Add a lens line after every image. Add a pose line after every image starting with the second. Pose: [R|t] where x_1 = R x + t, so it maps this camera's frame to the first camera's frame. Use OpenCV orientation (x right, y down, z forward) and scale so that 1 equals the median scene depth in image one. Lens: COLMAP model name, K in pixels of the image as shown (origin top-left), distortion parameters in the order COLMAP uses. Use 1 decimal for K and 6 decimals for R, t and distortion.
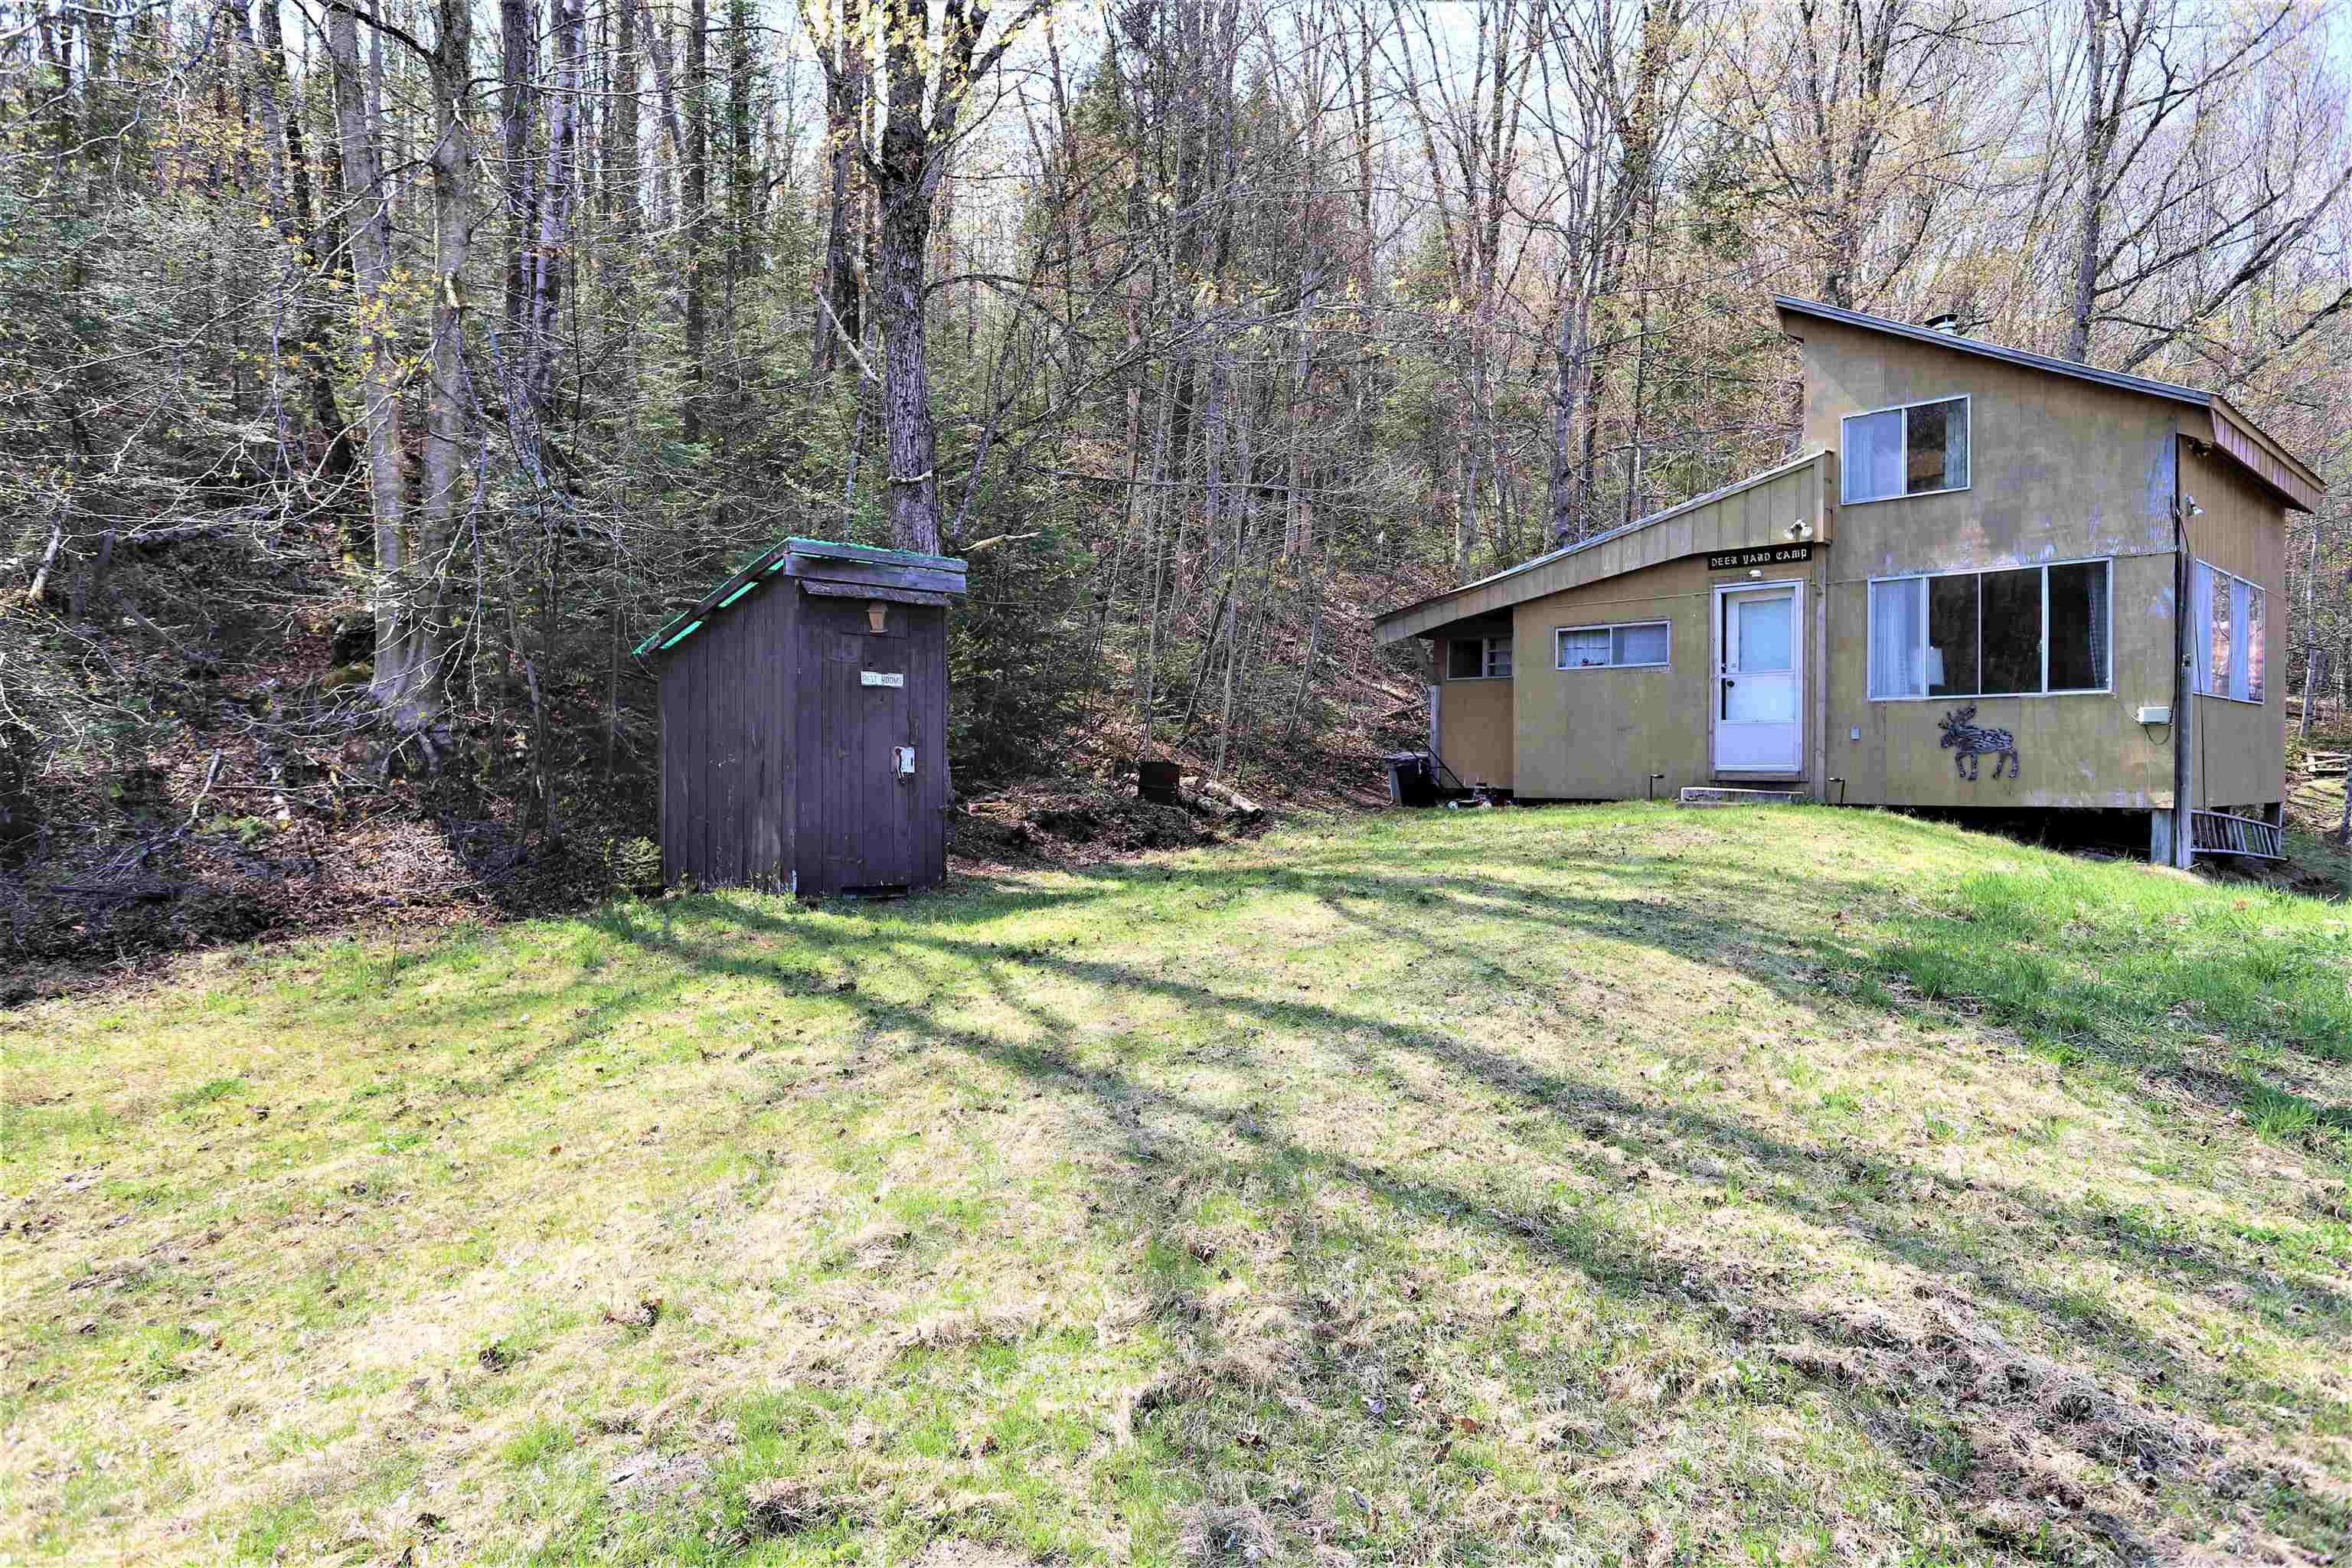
lens RADIAL K [[1492.8, 0, 1176.0], [0, 1492.8, 784.0], [0, 0, 1]] dist [0.033295, 0.000431]
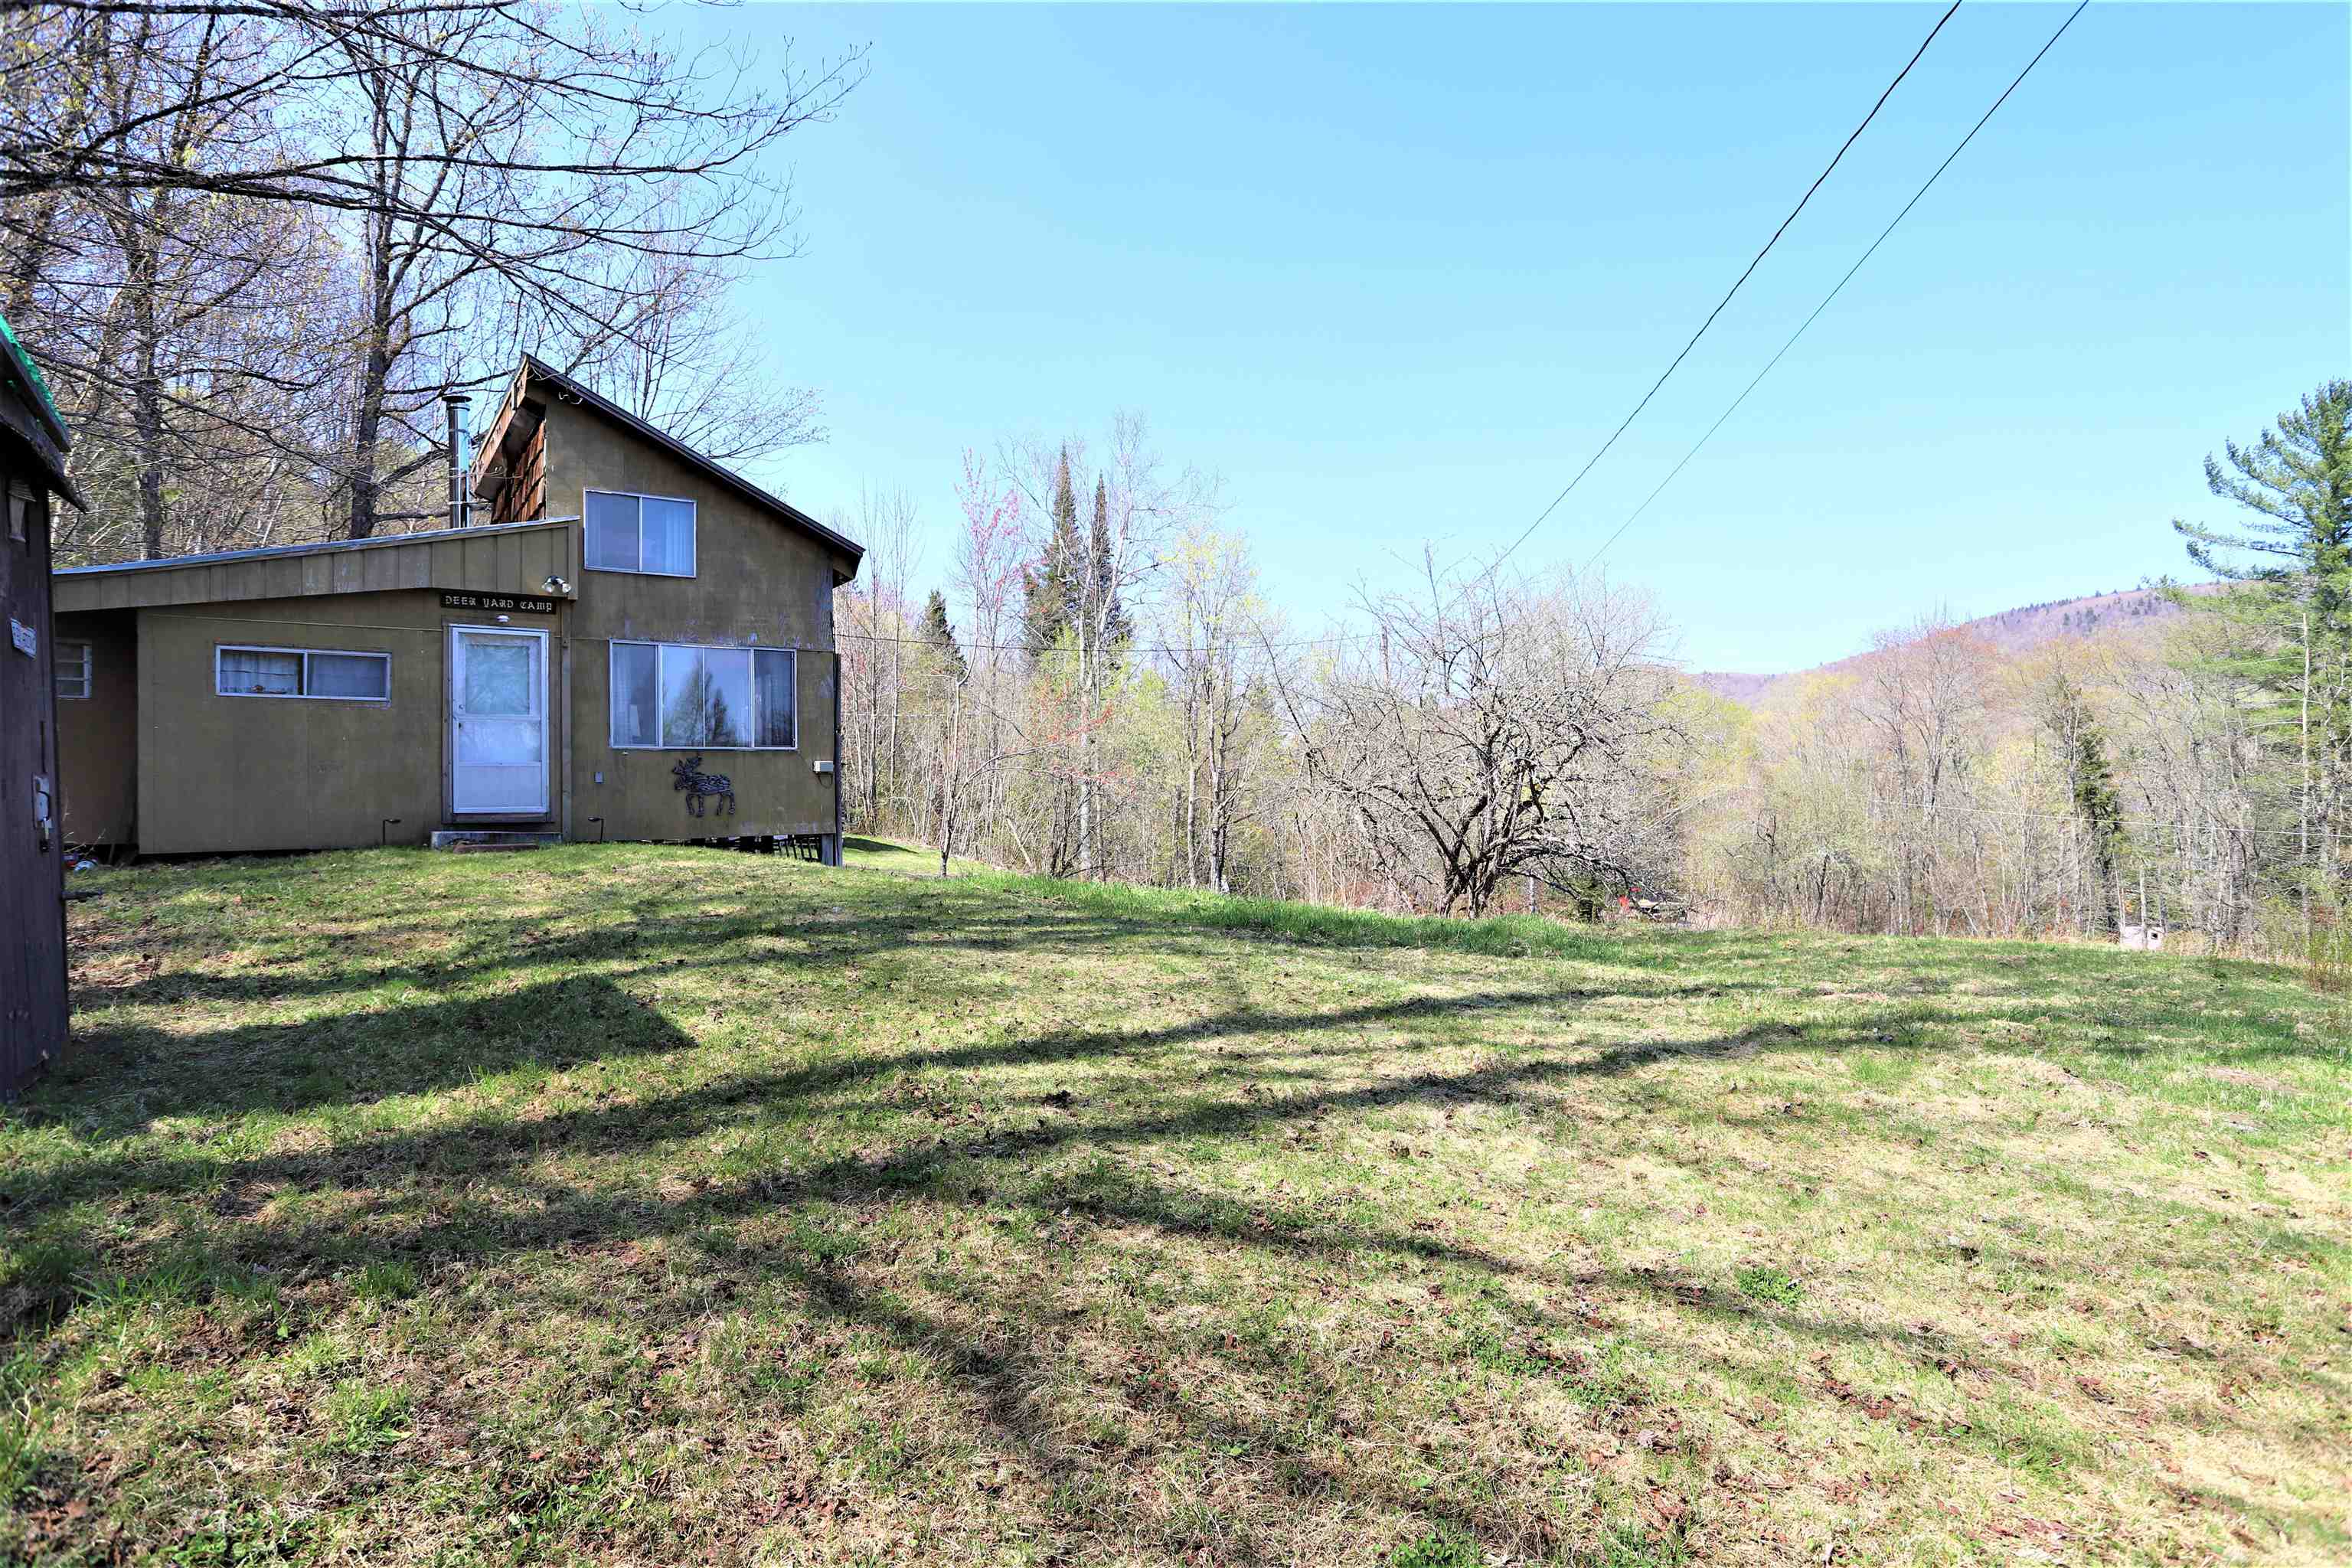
lens RADIAL K [[1303.4, 0, 1176.0], [0, 1303.4, 784.0], [0, 0, 1]] dist [-0.000147, -0.000011]
pose [[0.162108, 0.002376, 0.986770, -0.415397], [0.023049, 0.999715, -0.006194, -0.012805], [-0.986504, 0.023748, 0.162007, 0.416658]]
